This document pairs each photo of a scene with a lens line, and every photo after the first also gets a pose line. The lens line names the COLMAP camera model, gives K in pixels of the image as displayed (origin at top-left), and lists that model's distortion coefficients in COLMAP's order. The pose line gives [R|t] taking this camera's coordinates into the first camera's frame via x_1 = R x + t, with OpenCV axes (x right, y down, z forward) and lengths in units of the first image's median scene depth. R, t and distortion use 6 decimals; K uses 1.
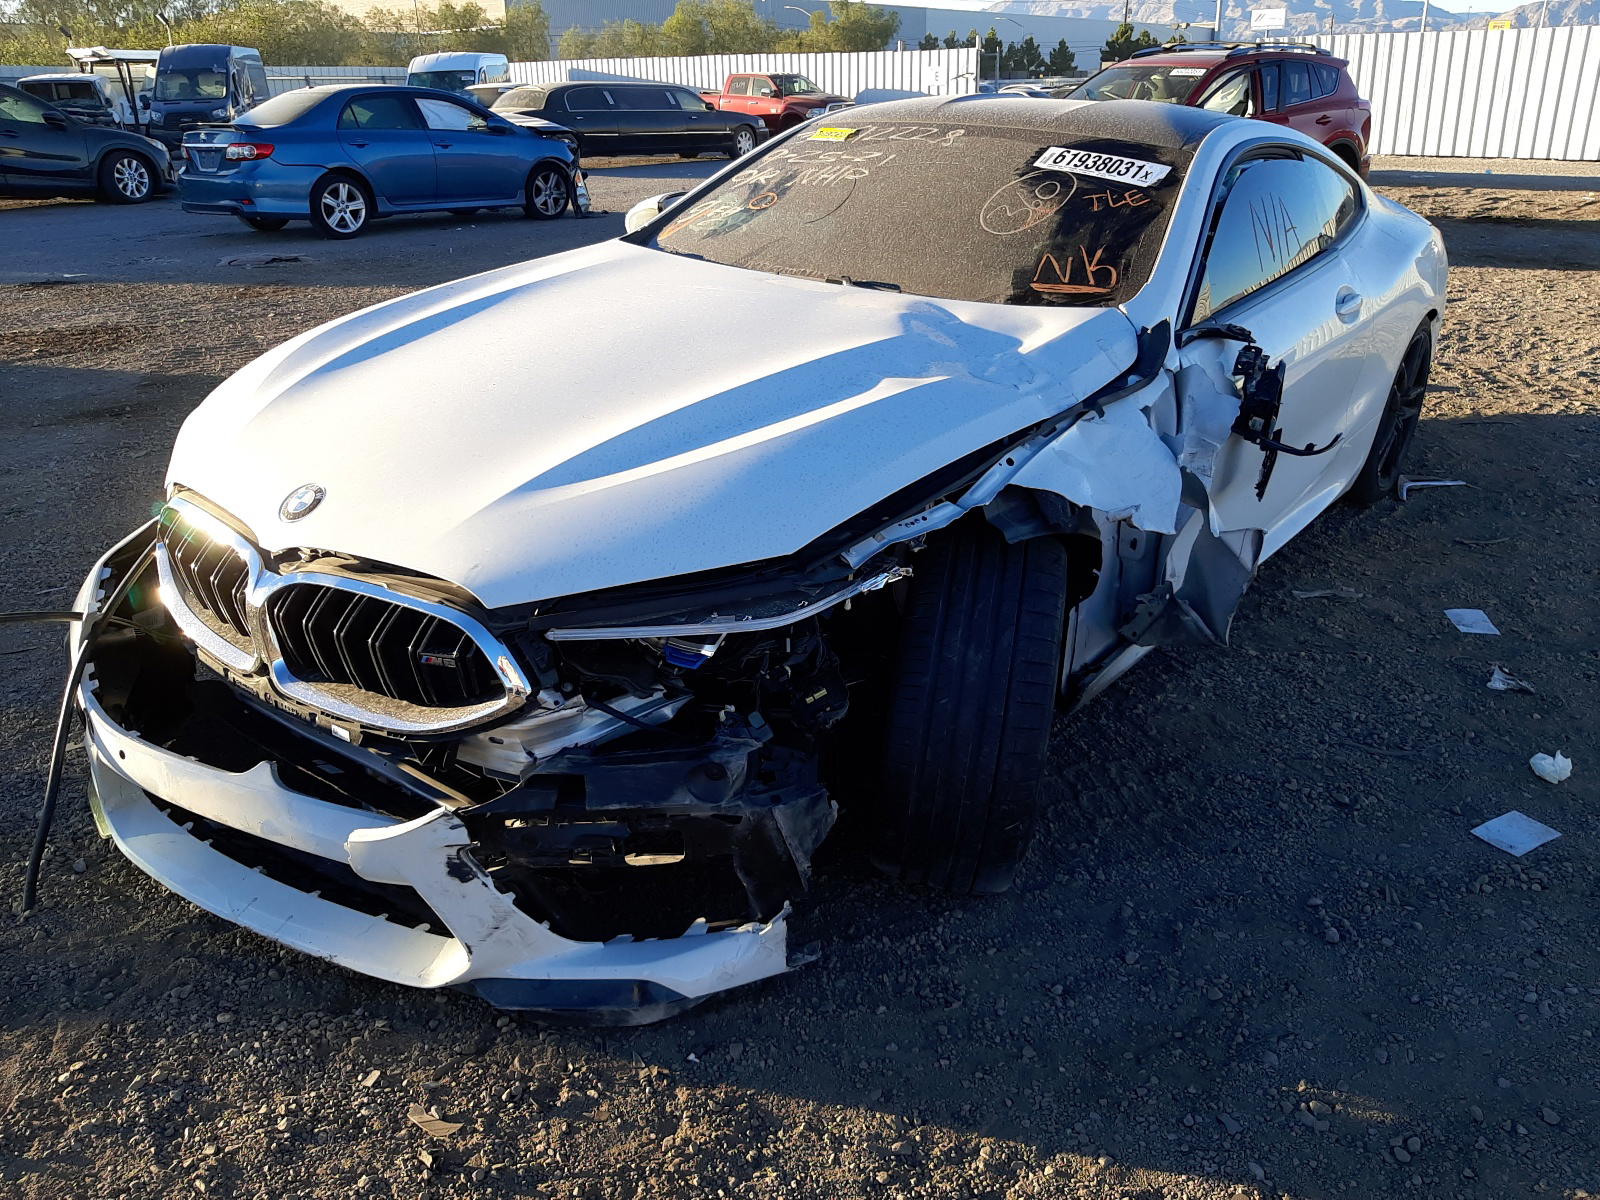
lens RADIAL K [[1248.0, 0, 797.3], [0, 1248.0, 605.4], [0, 0, 1]] dist [0.085780, -0.169636]
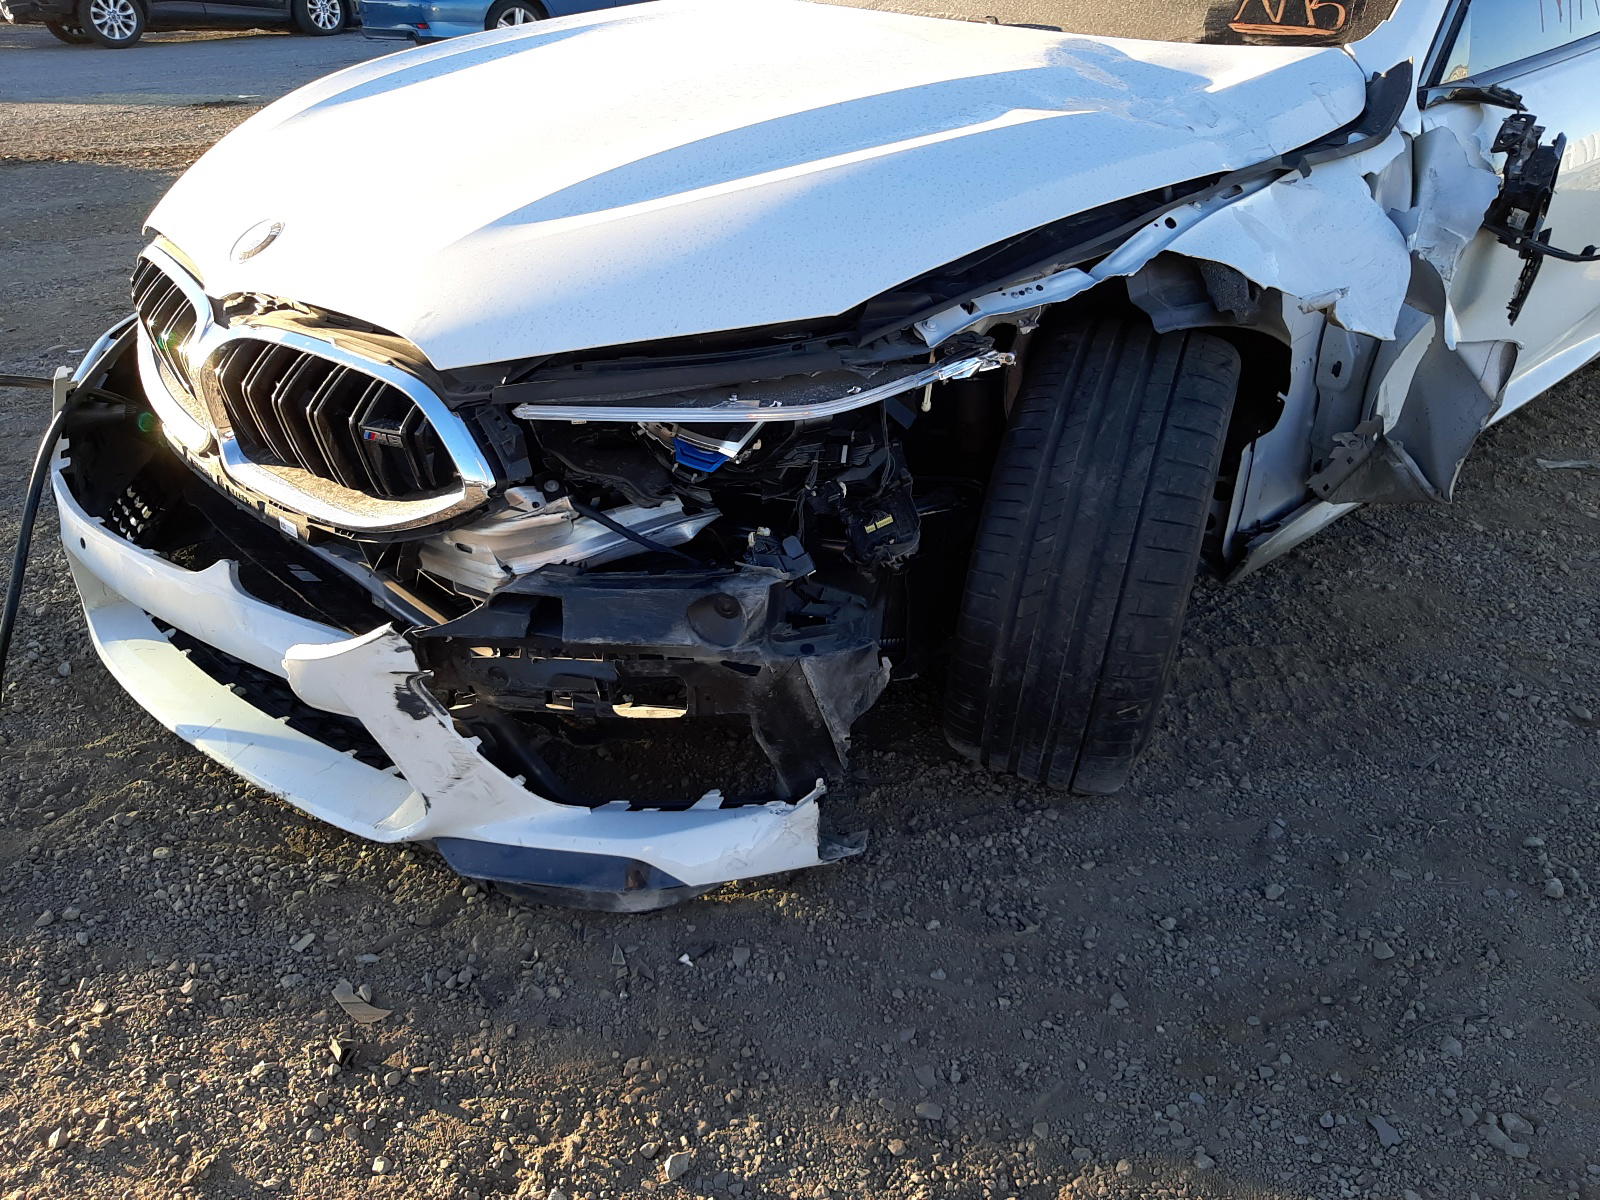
lens RADIAL K [[1248.0, 0, 797.3], [0, 1248.0, 605.4], [0, 0, 1]] dist [0.085780, -0.169636]
pose [[0.988192, 0.071555, -0.135487, 0.075243], [-0.057900, 0.993080, 0.102170, 0.048606], [0.141861, -0.093119, 0.985497, 0.235650]]
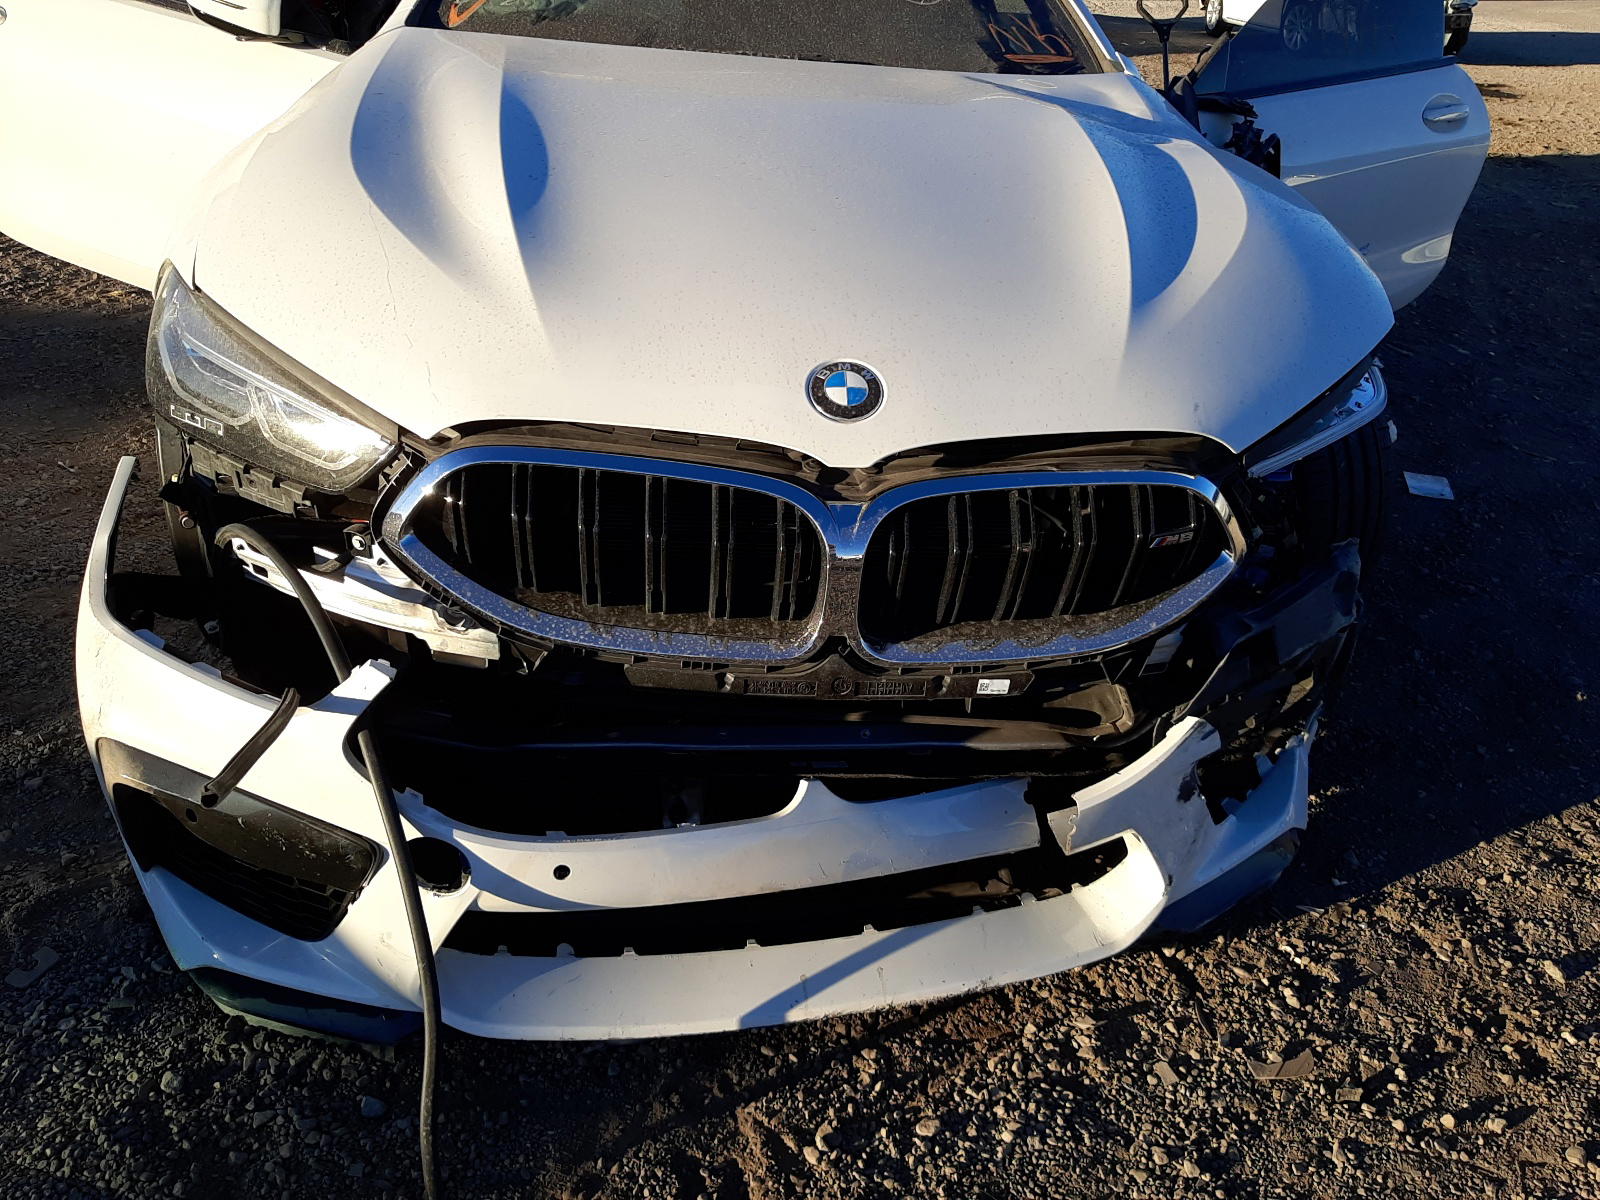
lens RADIAL K [[1248.0, 0, 797.3], [0, 1248.0, 605.4], [0, 0, 1]] dist [0.085780, -0.169636]
pose [[0.746707, -0.291890, 0.597686, -0.855349], [0.221842, 0.956408, 0.189924, -0.105365], [-0.627069, -0.009226, 0.778909, 0.498564]]
